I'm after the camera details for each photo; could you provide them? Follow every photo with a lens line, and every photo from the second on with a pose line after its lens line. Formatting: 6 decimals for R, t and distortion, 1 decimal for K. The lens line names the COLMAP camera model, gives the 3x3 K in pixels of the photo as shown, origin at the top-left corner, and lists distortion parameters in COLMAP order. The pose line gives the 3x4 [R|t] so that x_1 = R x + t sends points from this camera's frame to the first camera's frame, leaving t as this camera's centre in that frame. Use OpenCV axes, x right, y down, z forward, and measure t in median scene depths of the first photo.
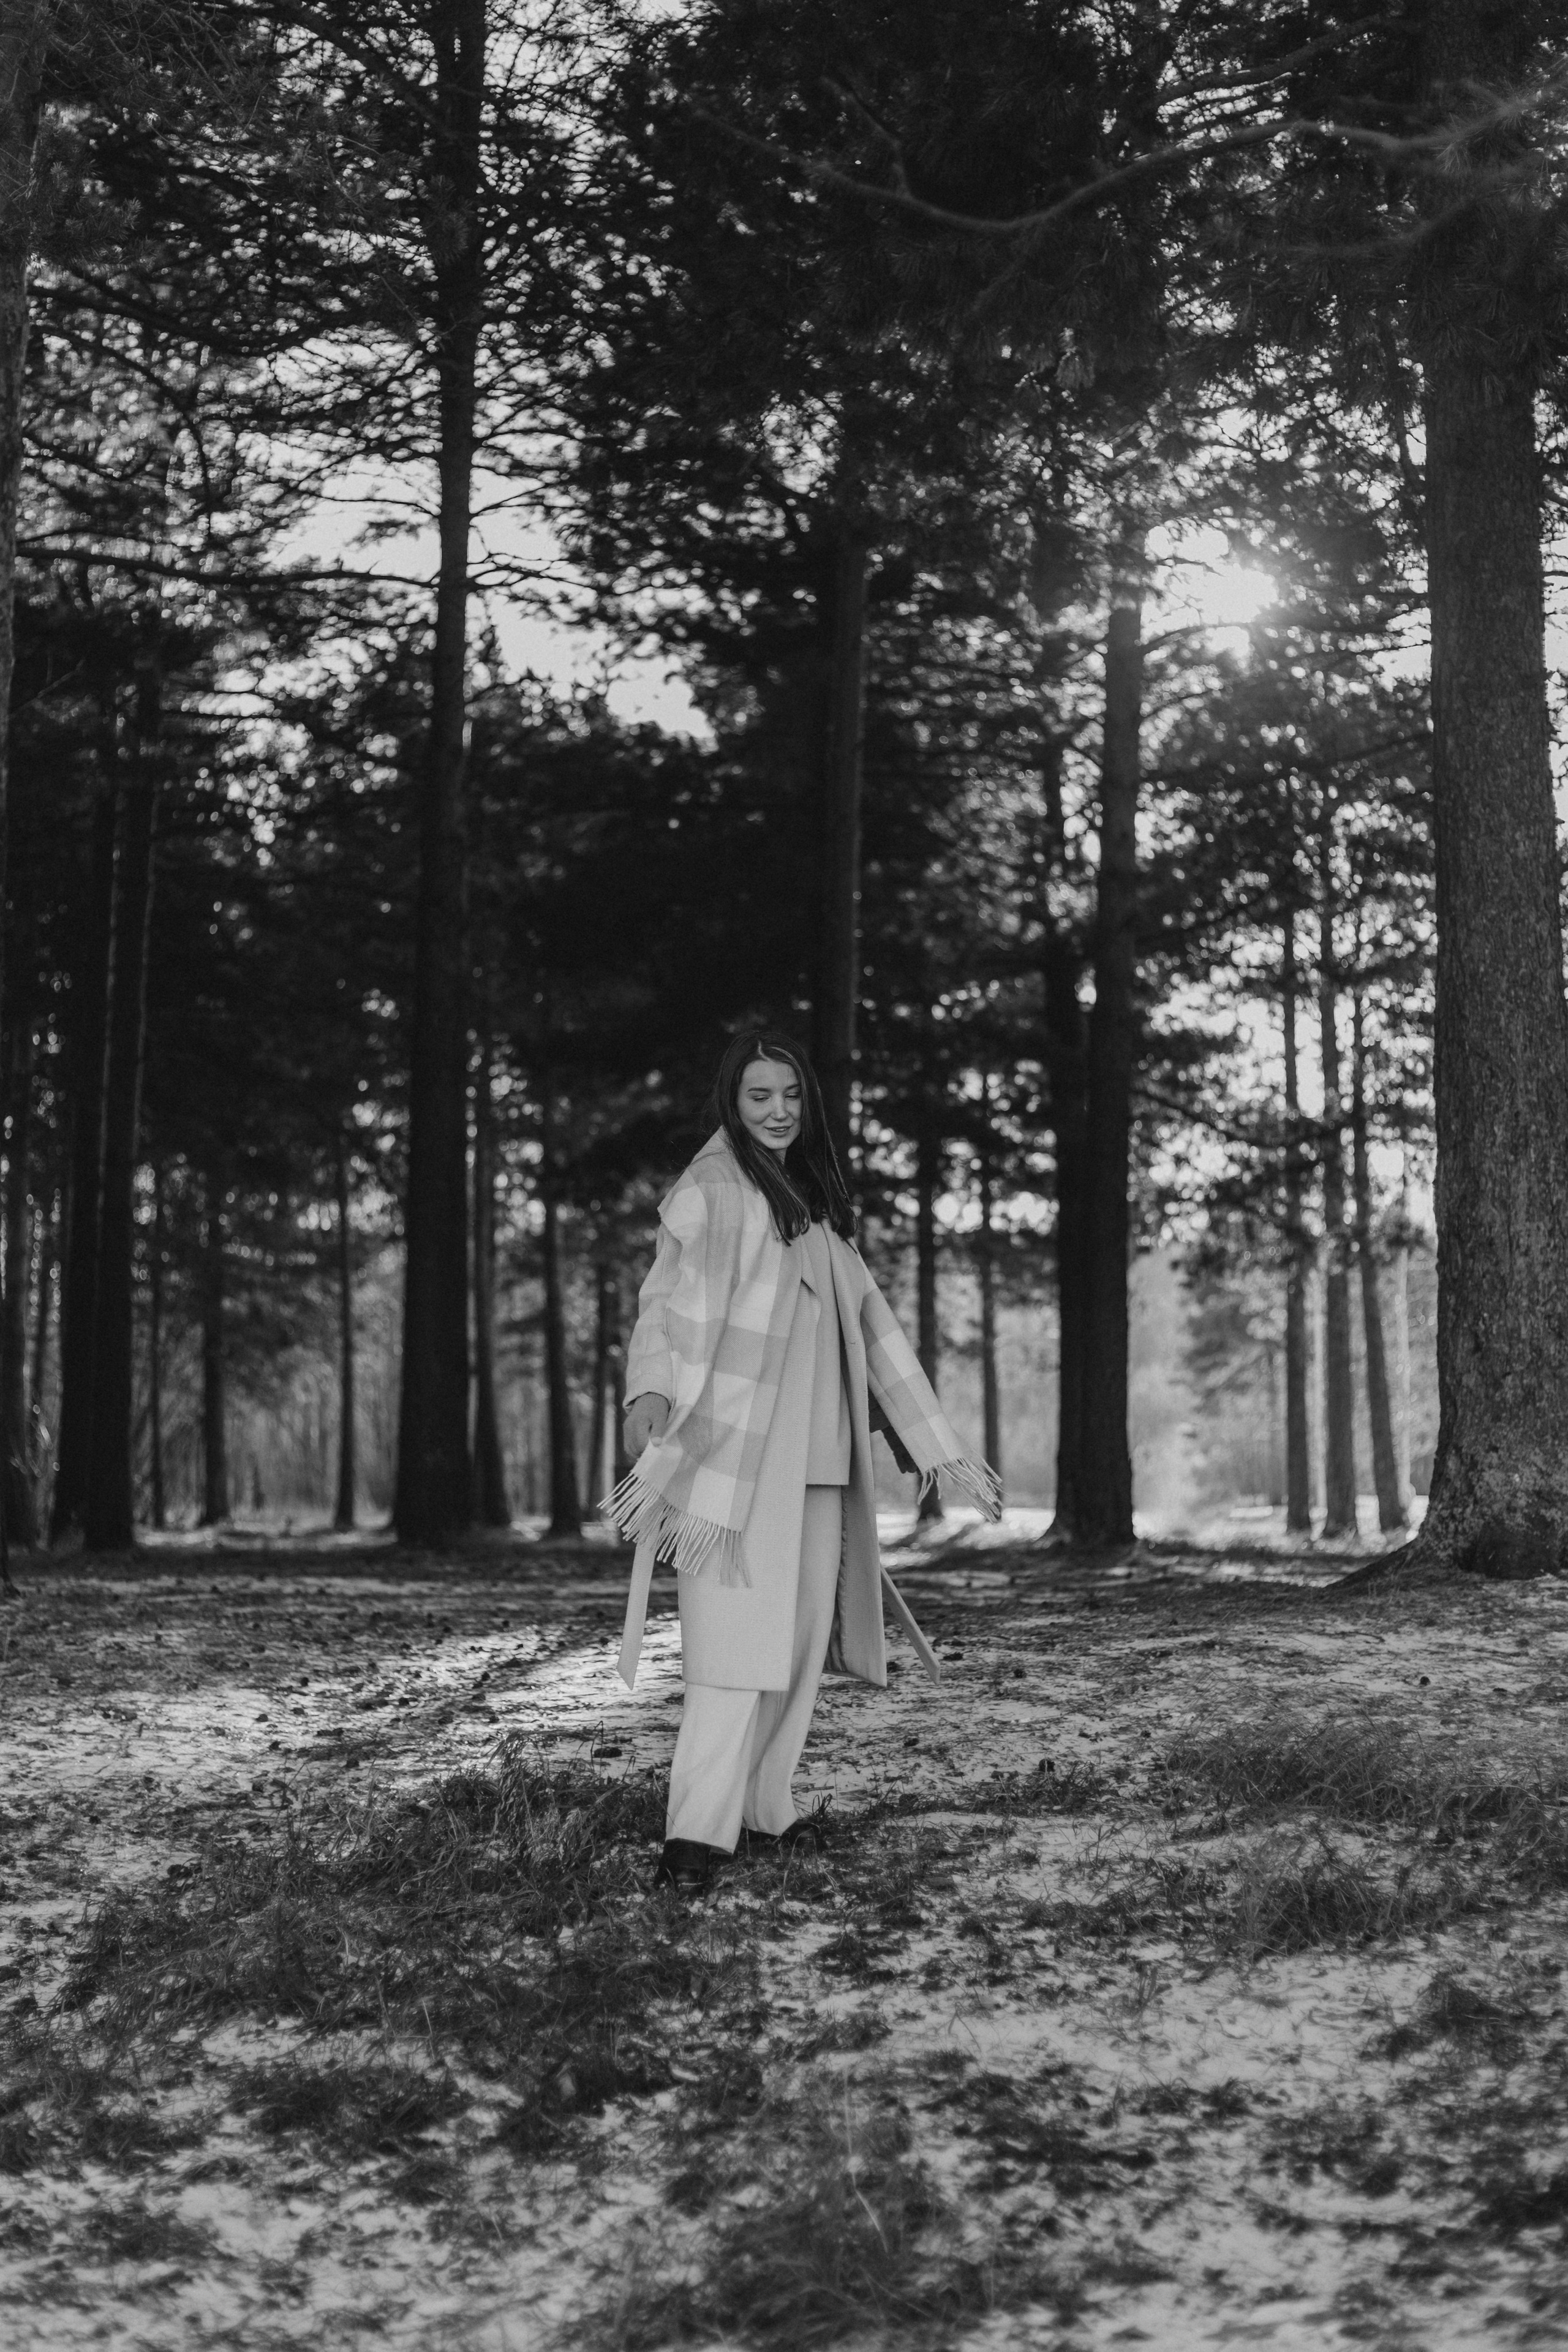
lens RADIAL K [[3883.4, 0, 784.0], [0, 3883.4, 1176.0], [0, 0, 1]] dist [0.031812, 0.159389]
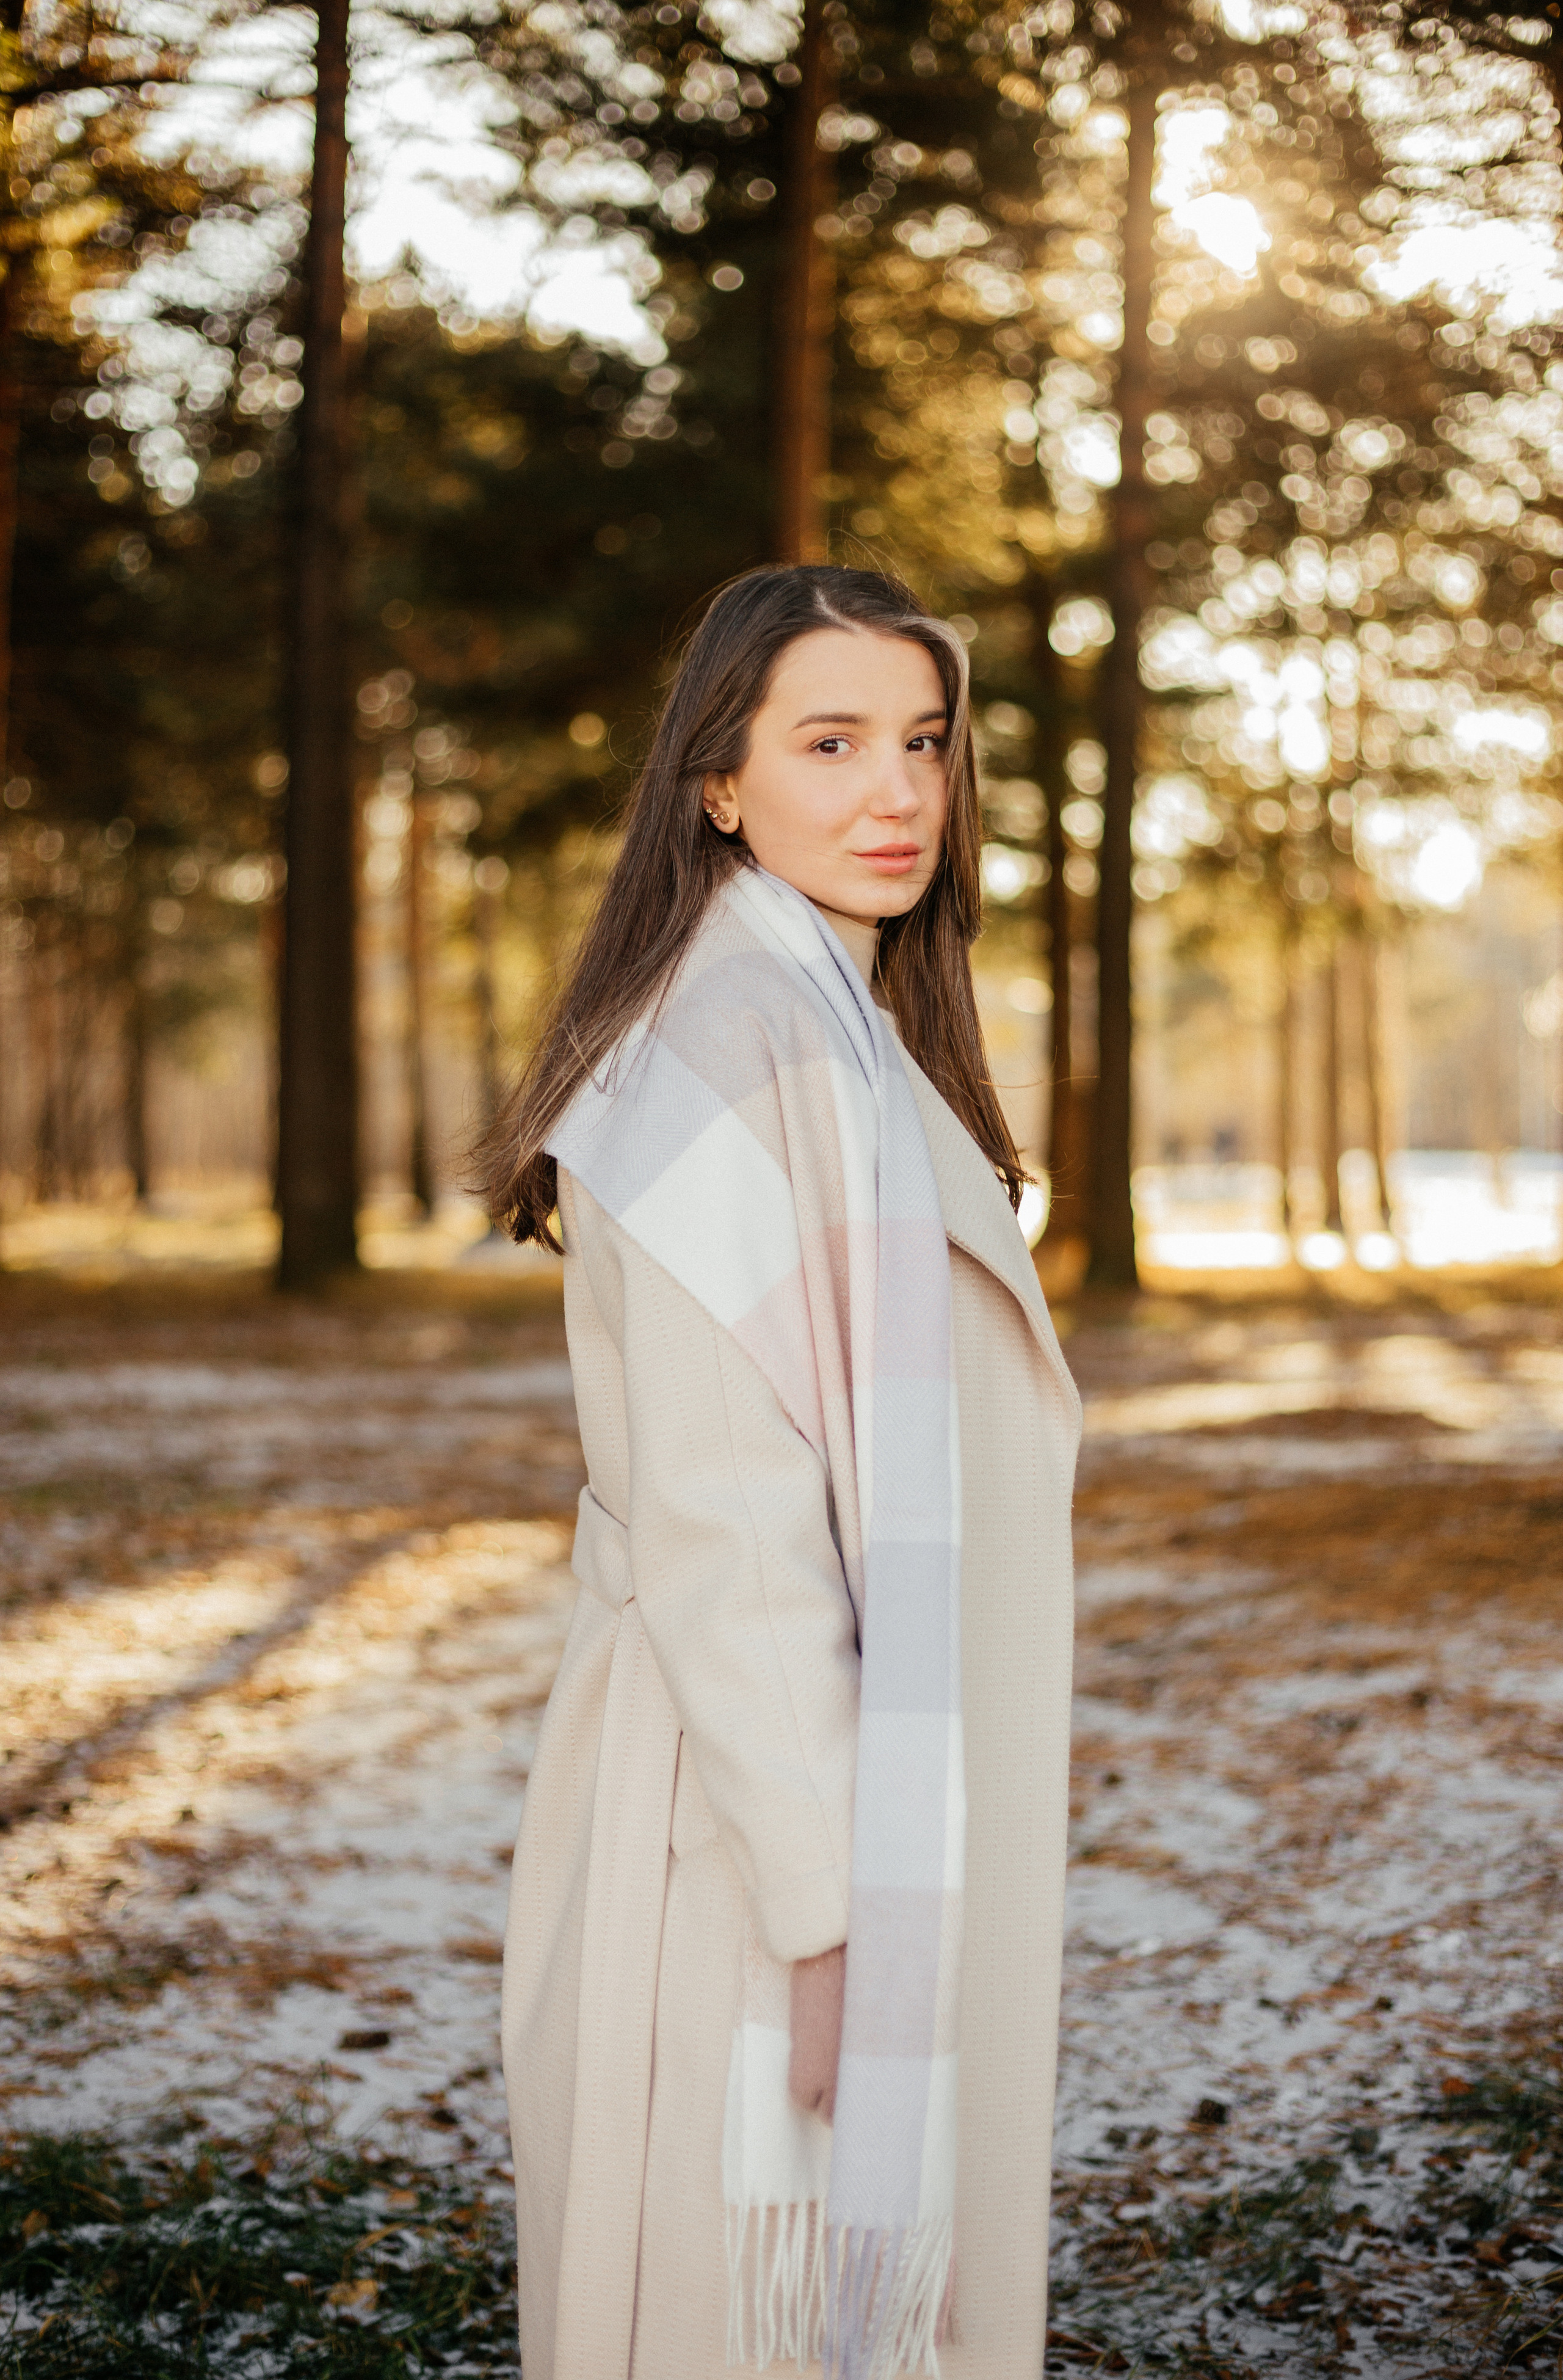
lens RADIAL K [[3827.1, 0, 781.5], [0, 3827.1, 1190.0], [0, 0, 1]] dist [-0.075190, -0.131103]
pose [[0.999938, -0.000322, 0.011104, 0.001315], [-0.000731, 0.995501, 0.094752, -0.003732], [-0.011084, -0.094754, 0.995439, 0.122195]]
